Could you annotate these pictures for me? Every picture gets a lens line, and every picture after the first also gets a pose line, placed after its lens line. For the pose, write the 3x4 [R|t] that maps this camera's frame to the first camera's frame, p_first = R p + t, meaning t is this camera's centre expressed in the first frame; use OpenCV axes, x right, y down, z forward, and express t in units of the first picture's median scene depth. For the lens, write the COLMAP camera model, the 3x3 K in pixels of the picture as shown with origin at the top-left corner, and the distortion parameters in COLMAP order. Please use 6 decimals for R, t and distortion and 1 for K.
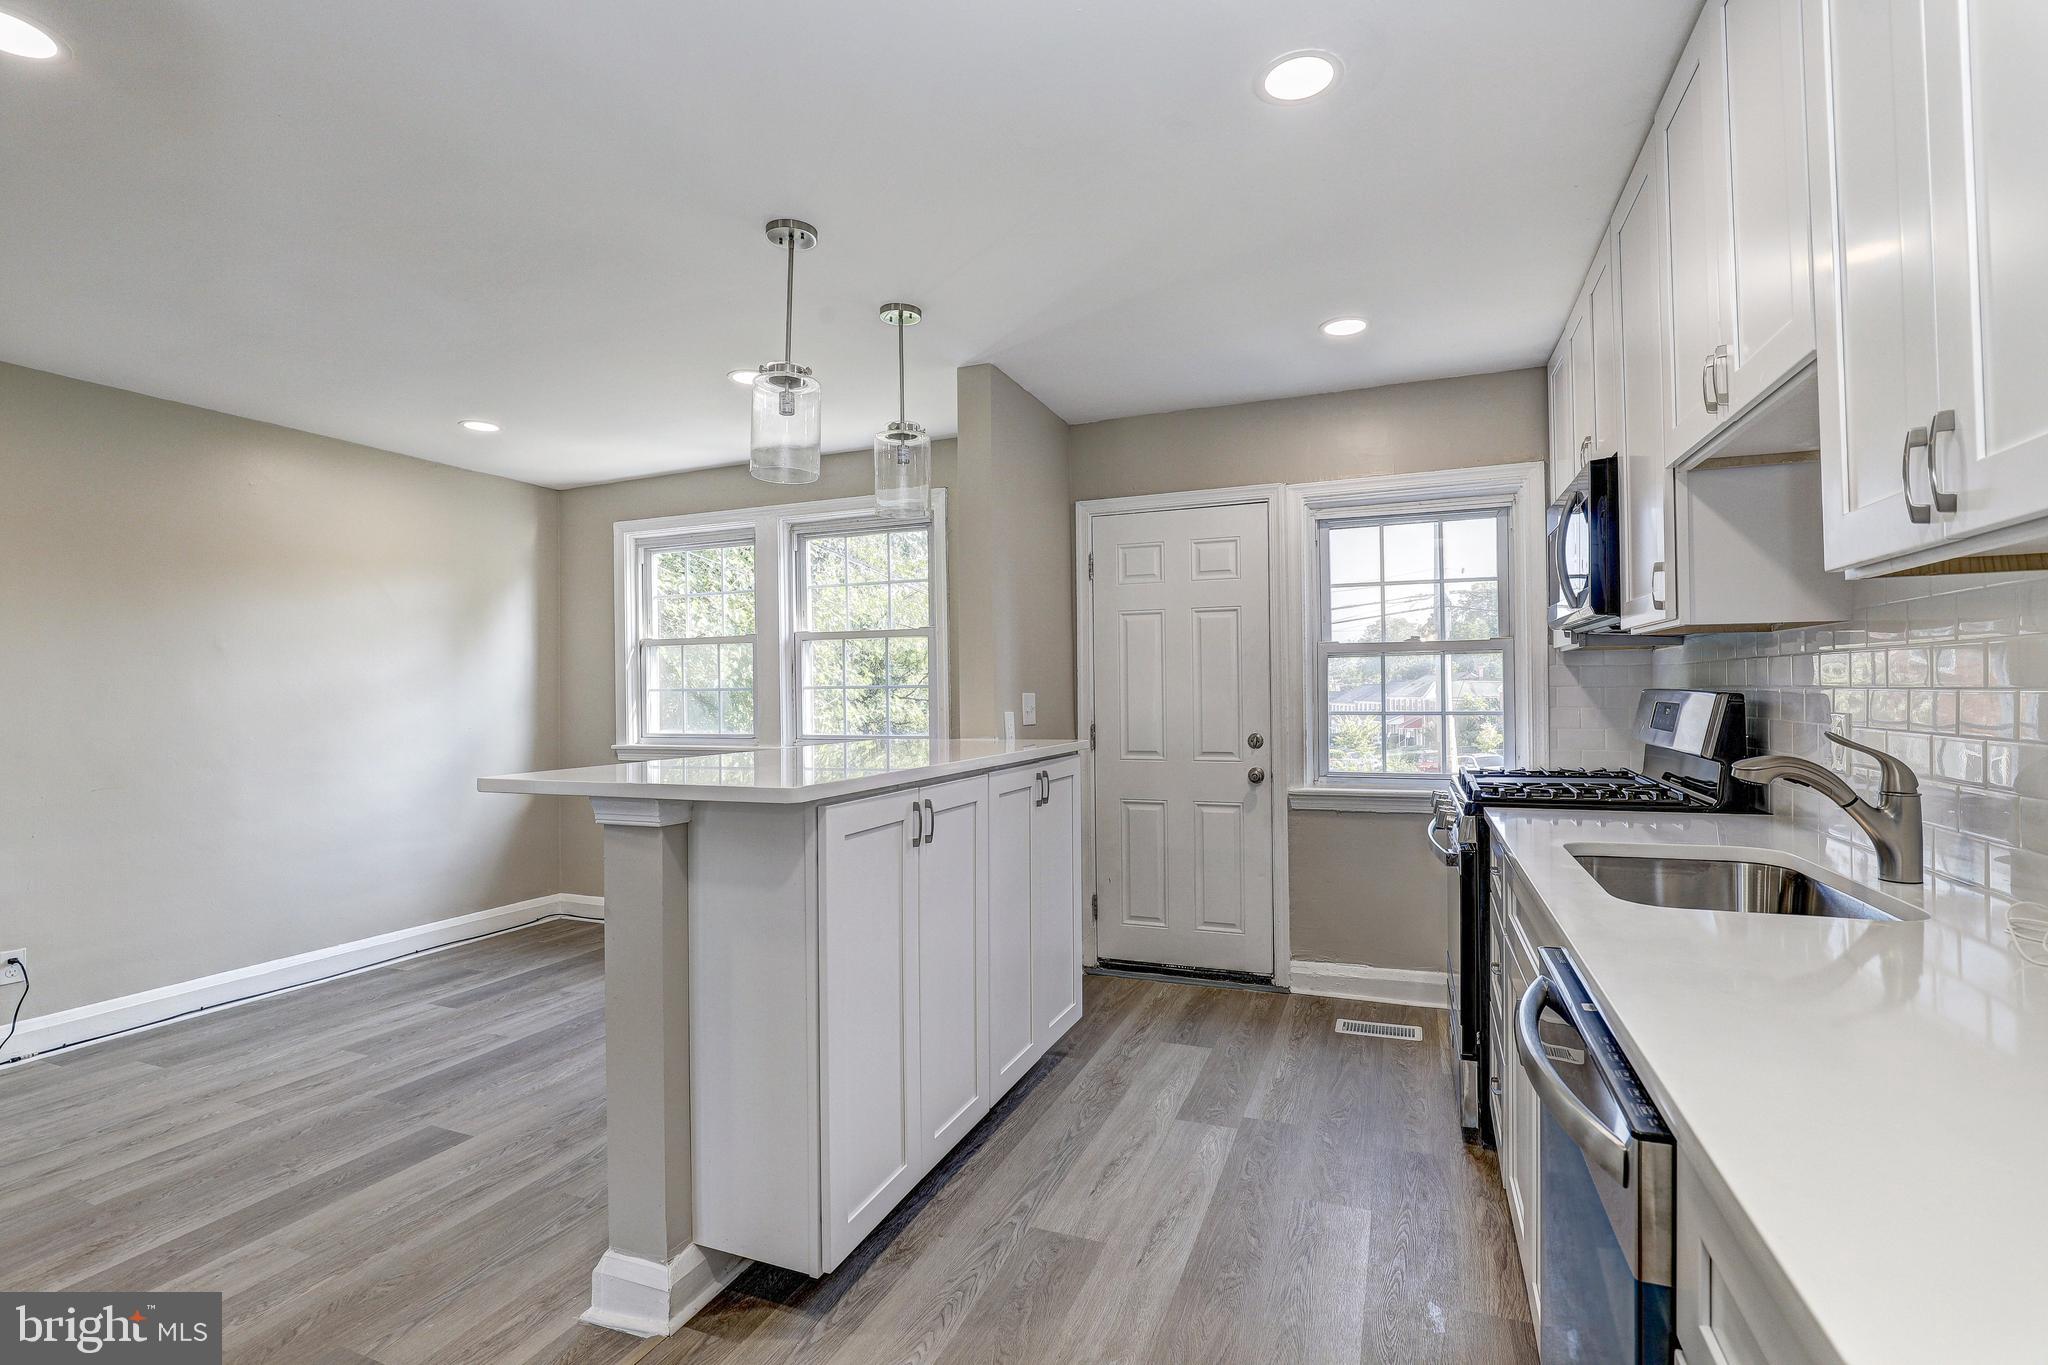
lens RADIAL K [[937.8, 0, 1031.9], [0, 937.8, 681.1], [0, 0, 1]] dist [-0.036605, 0.008131]
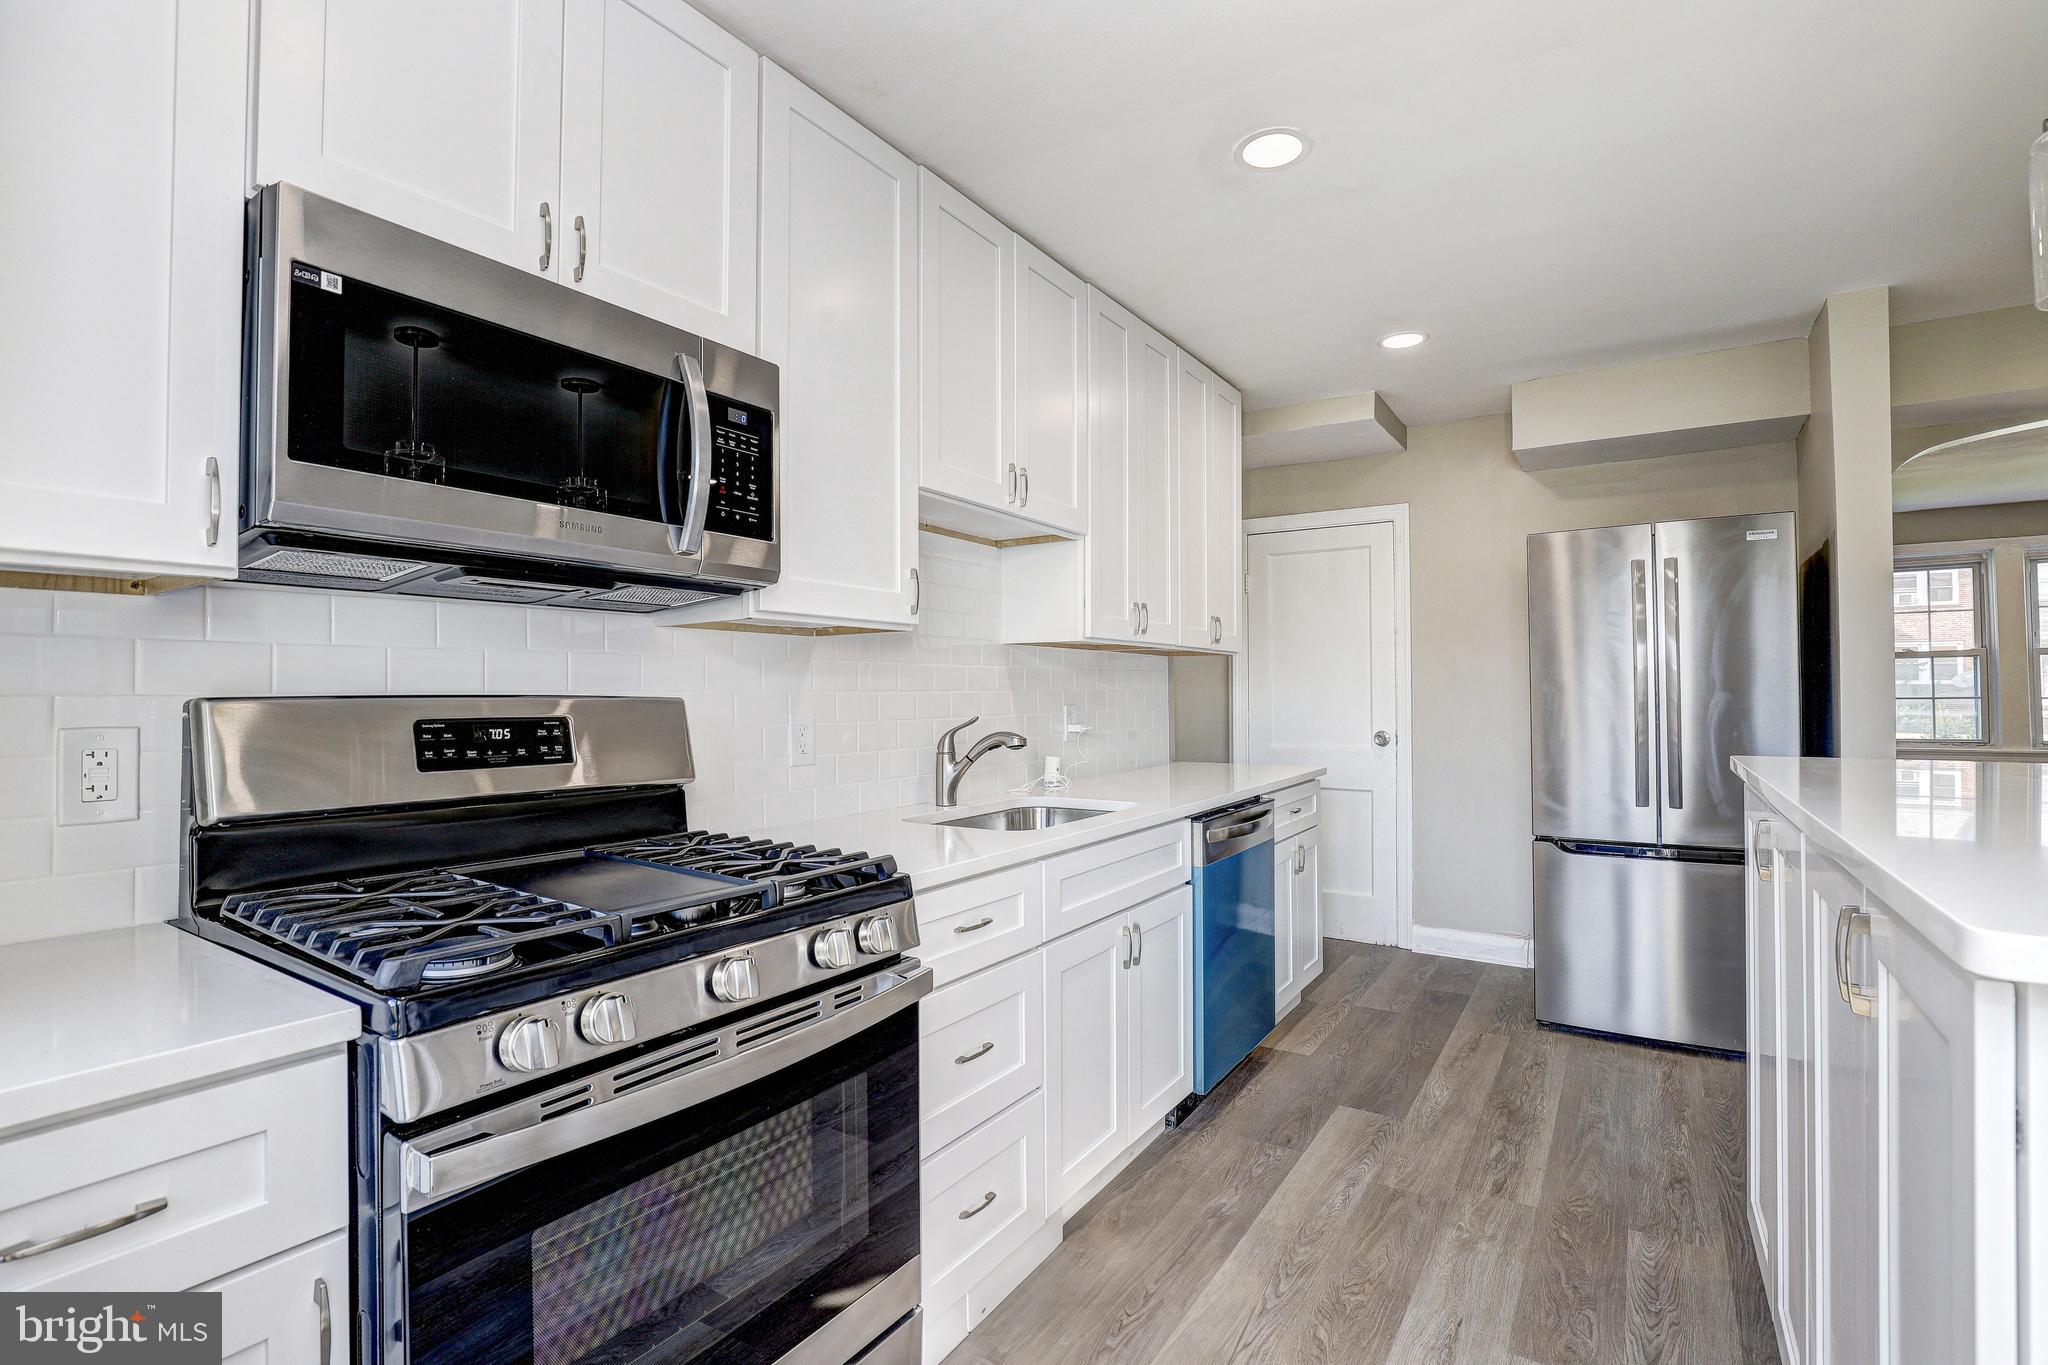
lens RADIAL K [[931.7, 0, 1058.1], [0, 931.7, 684.6], [0, 0, 1]] dist [-0.000445, 0.000110]
pose [[-0.984010, 0.014601, 0.177514, 0.174552], [0.011259, 0.999740, -0.019820, 0.012201], [-0.177757, -0.017505, -0.983919, 1.043718]]
